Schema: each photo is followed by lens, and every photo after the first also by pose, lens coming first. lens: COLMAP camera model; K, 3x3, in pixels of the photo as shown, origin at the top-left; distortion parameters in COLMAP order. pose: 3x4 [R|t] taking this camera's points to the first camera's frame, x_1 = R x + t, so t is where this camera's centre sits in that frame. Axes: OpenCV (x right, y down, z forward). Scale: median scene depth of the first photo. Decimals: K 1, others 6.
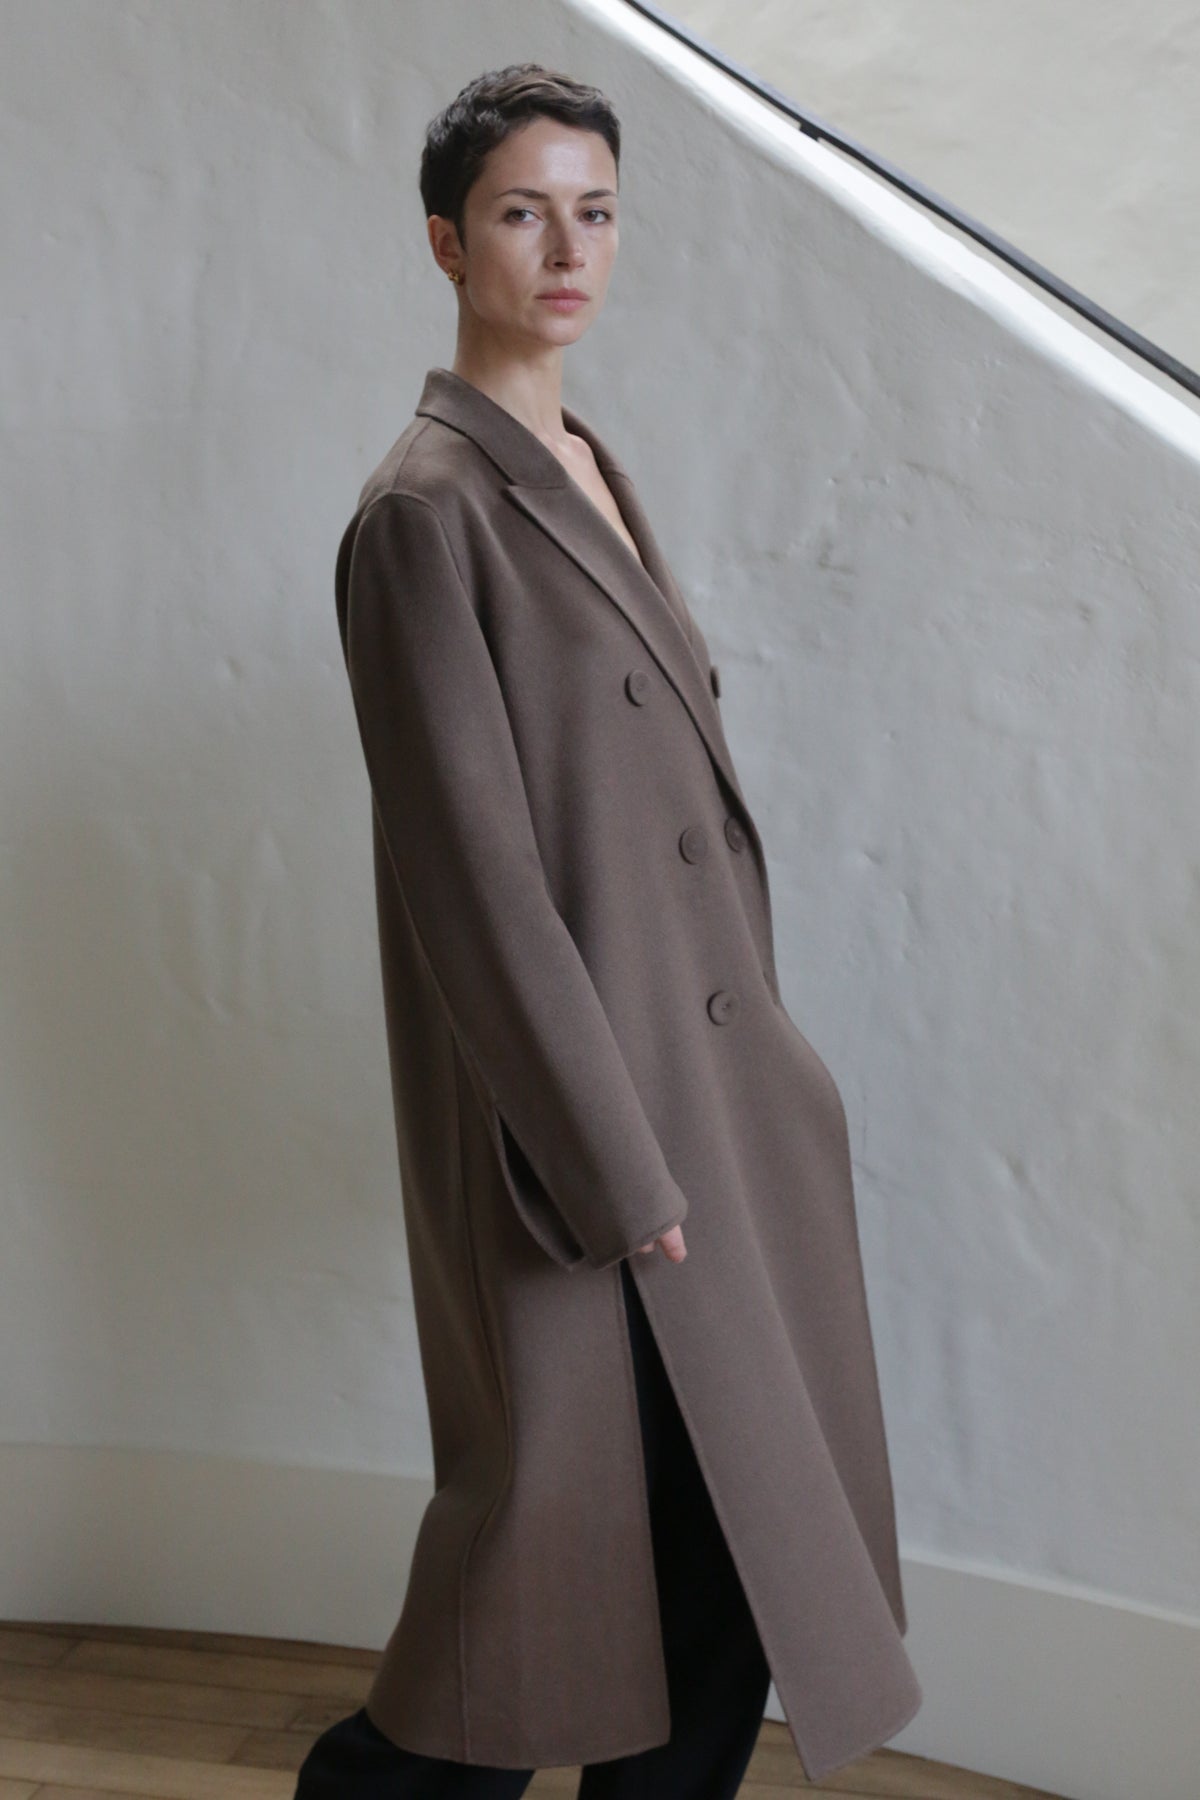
lens RADIAL K [[2595.8, 0, 600.0], [0, 2595.8, 900.0], [0, 0, 1]] dist [-0.156488, 0.218862]
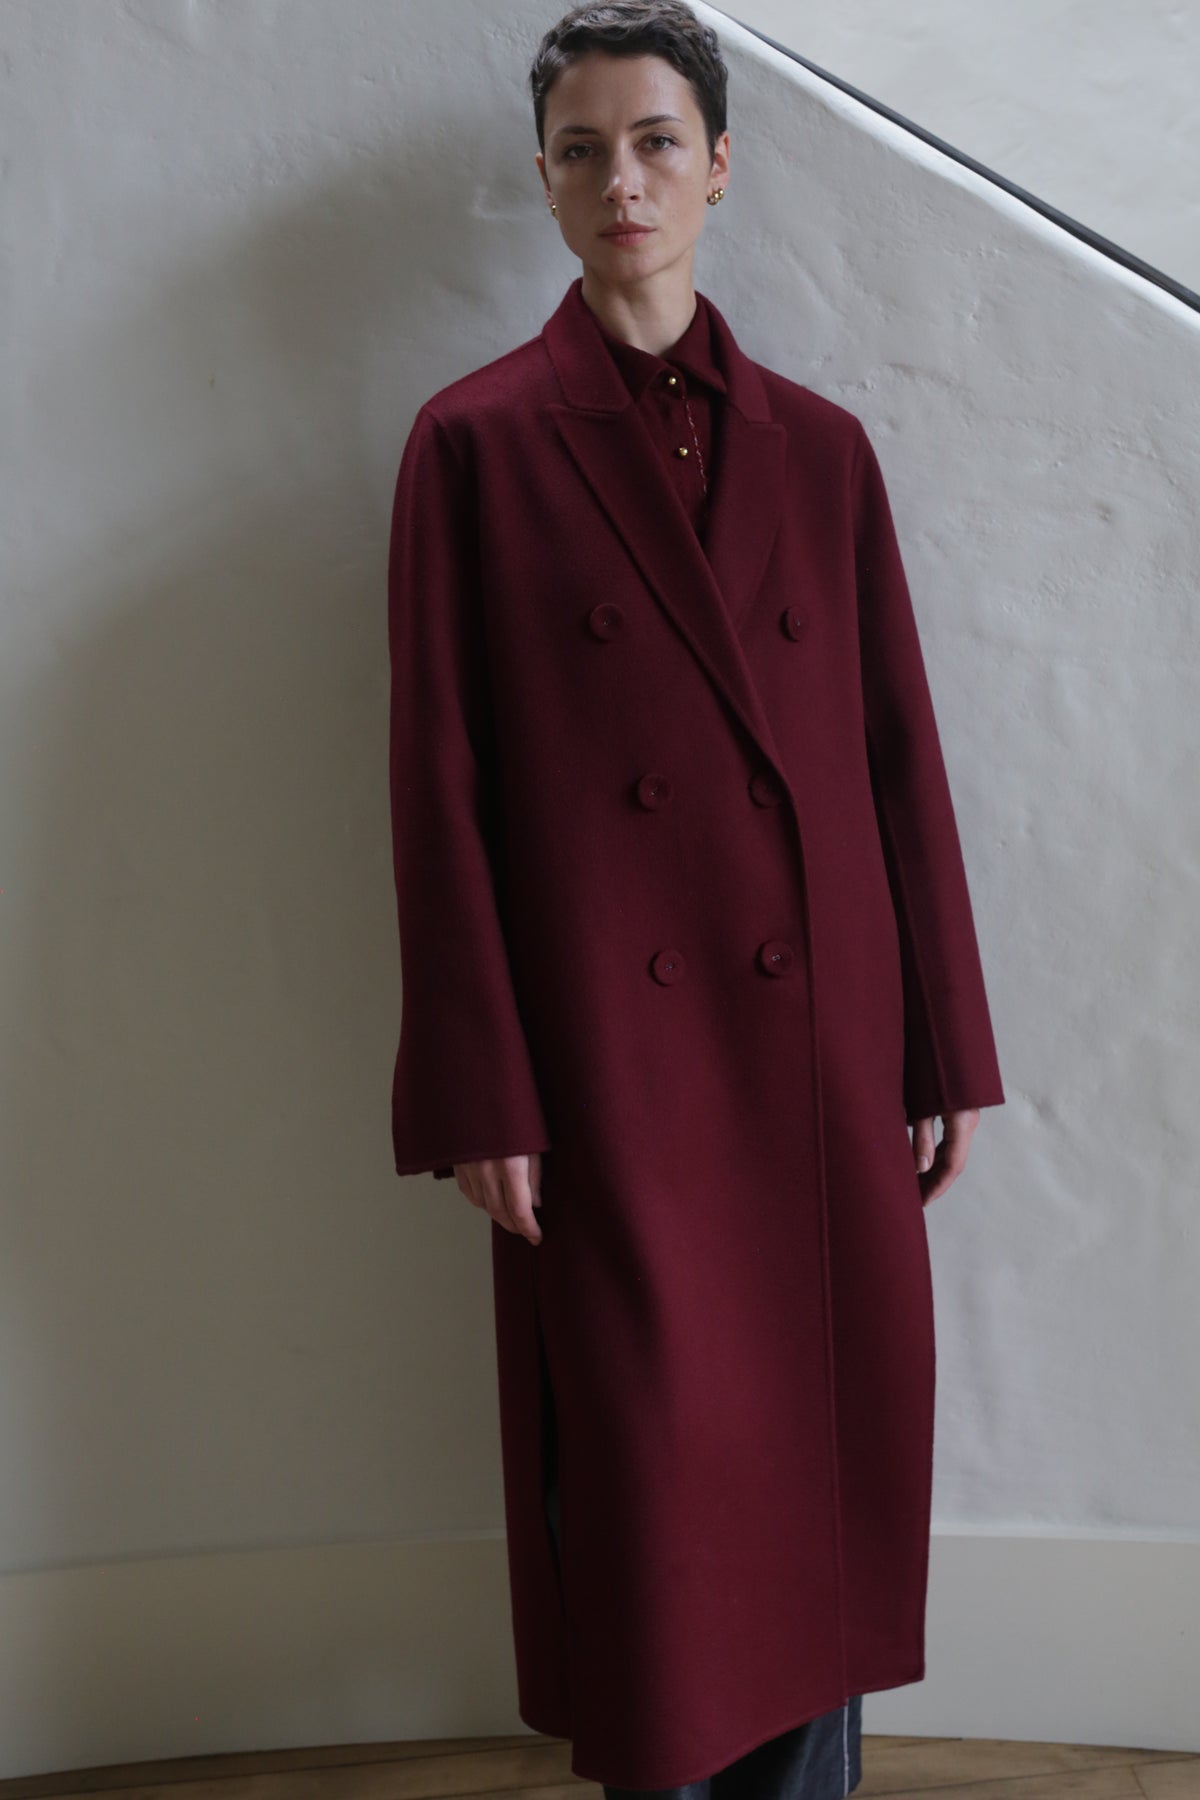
lens RADIAL K [[2595.8, 0, 600.0], [0, 2595.8, 900.0], [0, 0, 1]] dist [-0.156488, 0.218862]
pose [[0.939058, -0.106328, 0.326901, -0.297209], [0.101894, 0.994321, 0.030715, -0.016991], [-0.328310, 0.004466, 0.944559, 0.159444]]
